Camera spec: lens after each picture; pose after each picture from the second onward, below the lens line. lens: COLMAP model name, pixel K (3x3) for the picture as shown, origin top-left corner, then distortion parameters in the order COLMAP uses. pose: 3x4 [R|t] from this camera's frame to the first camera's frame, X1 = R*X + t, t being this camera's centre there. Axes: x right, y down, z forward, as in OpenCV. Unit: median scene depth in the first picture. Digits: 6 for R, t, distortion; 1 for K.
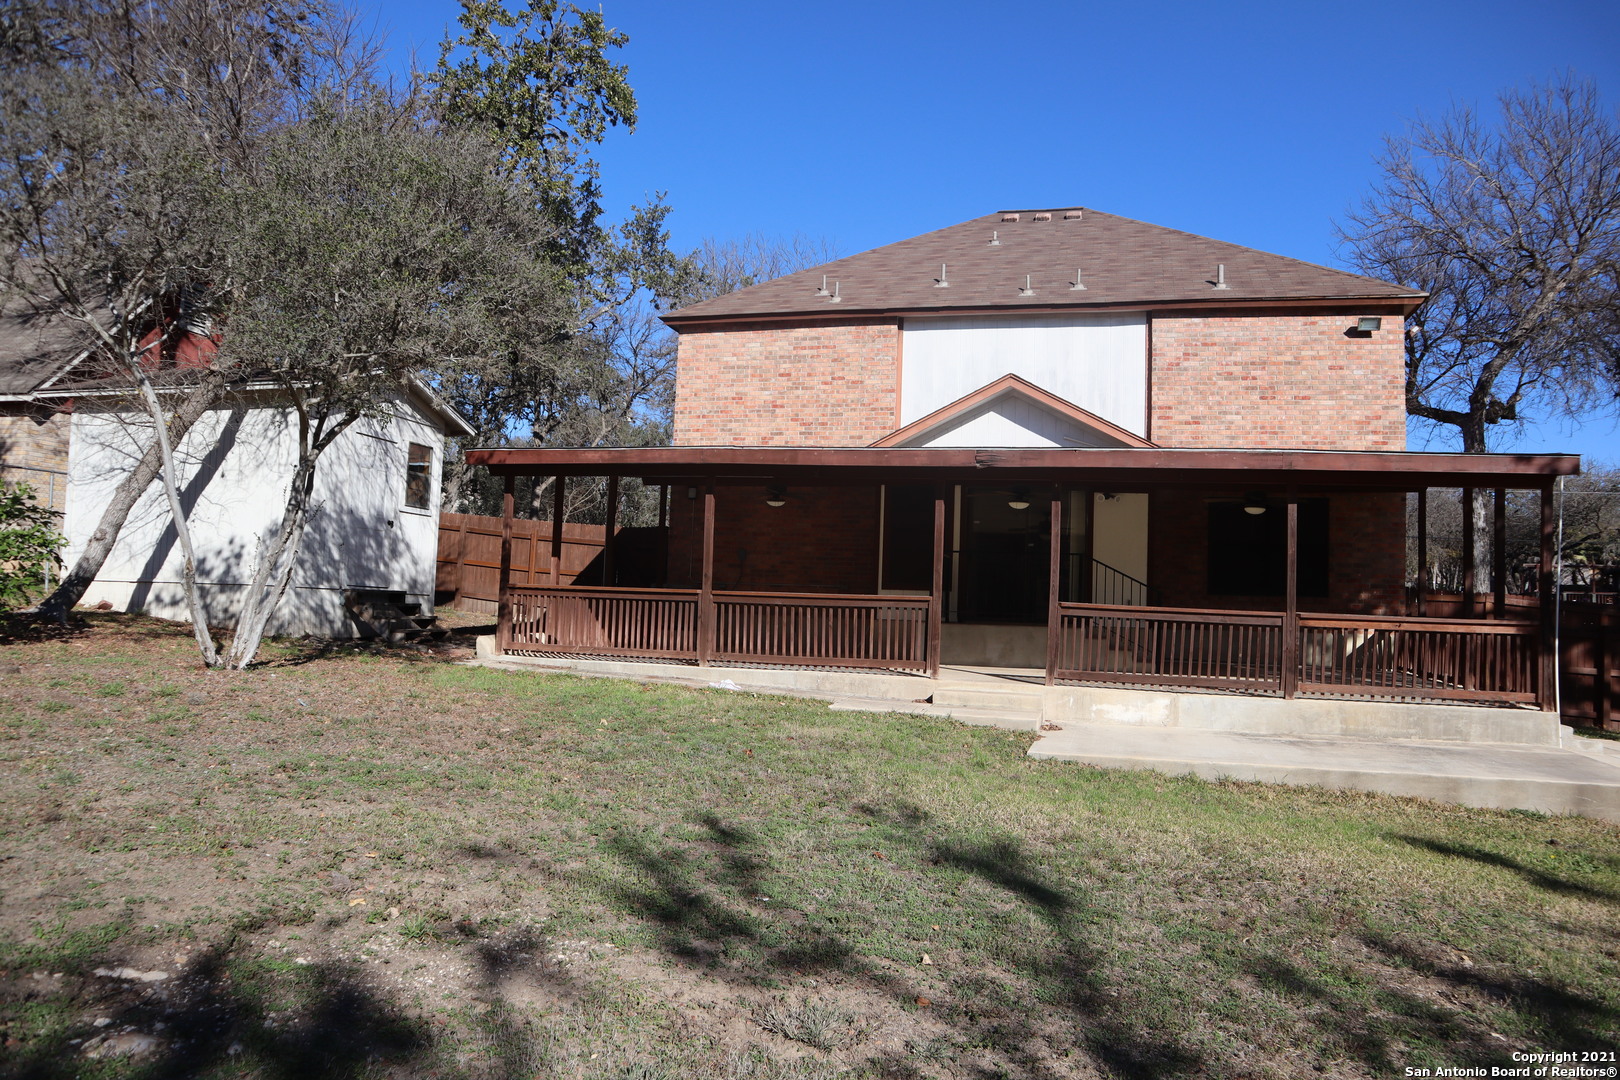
lens RADIAL K [[1118.3, 0, 784.6], [0, 1118.3, 540.0], [0, 0, 1]] dist [-0.081708, 0.003418]
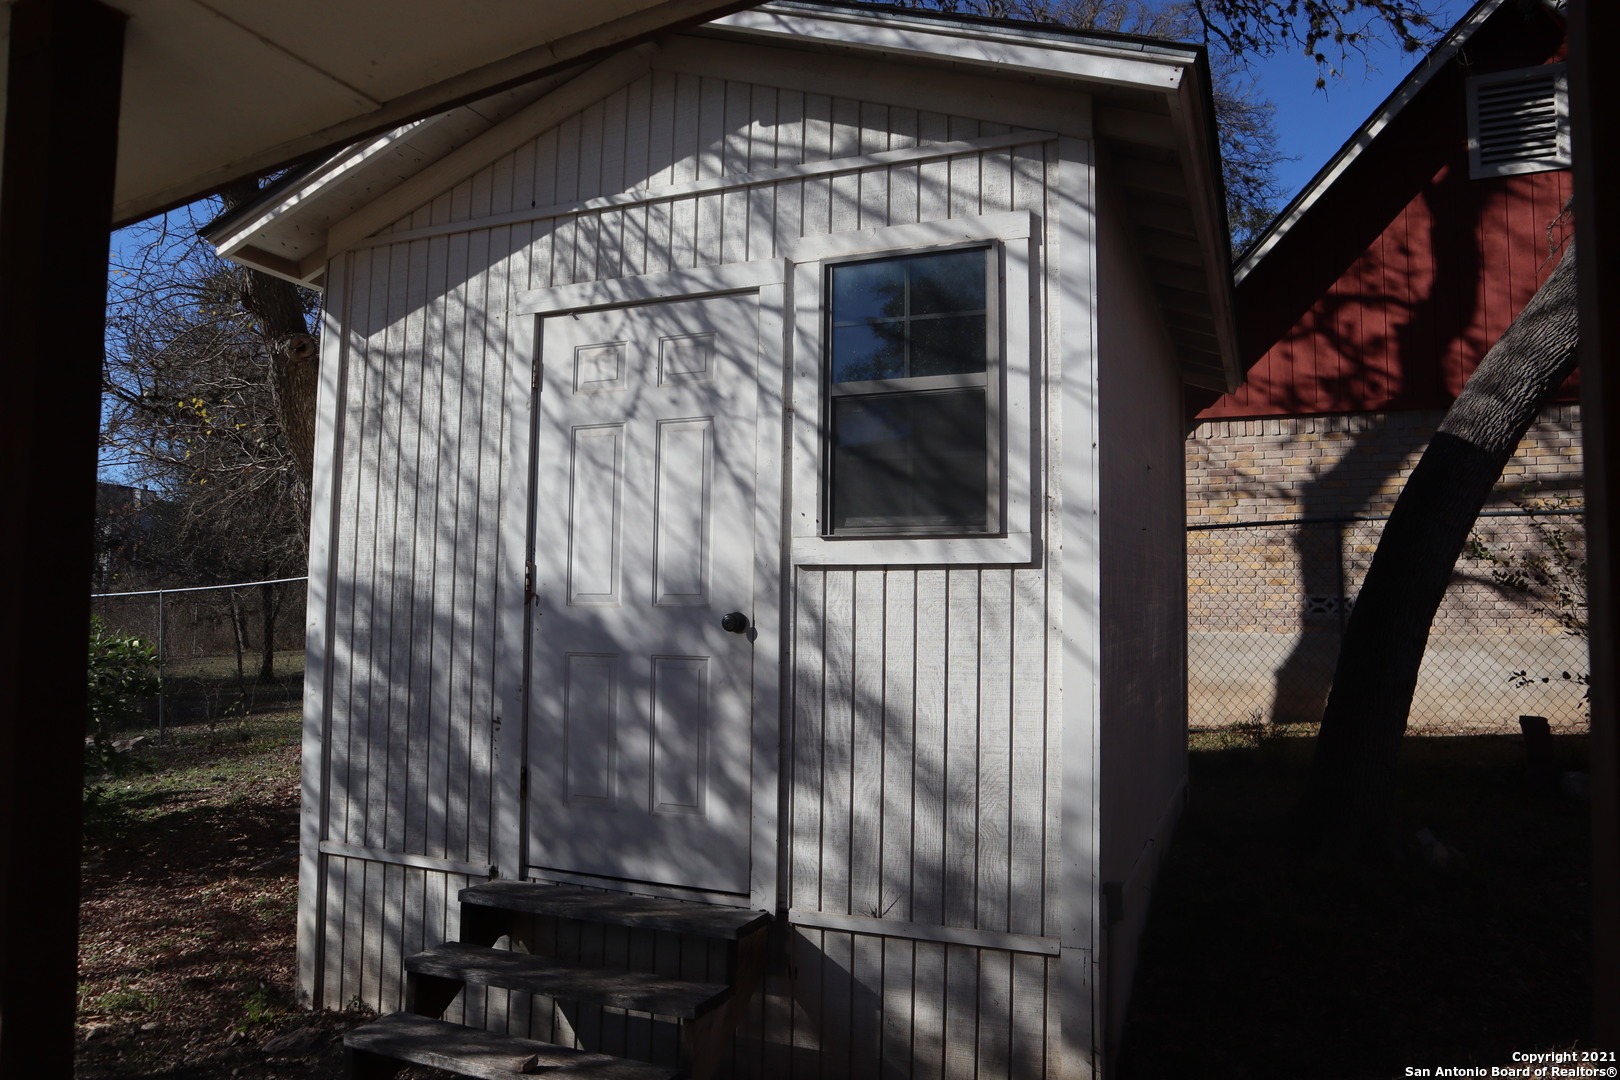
lens RADIAL K [[1118.3, 0, 784.6], [0, 1118.3, 540.0], [0, 0, 1]] dist [-0.081708, 0.003418]
pose [[-0.124597, -0.107260, -0.986393, -0.120392], [0.047644, 0.992346, -0.113925, -0.005406], [0.991063, -0.061191, -0.118533, 1.065507]]
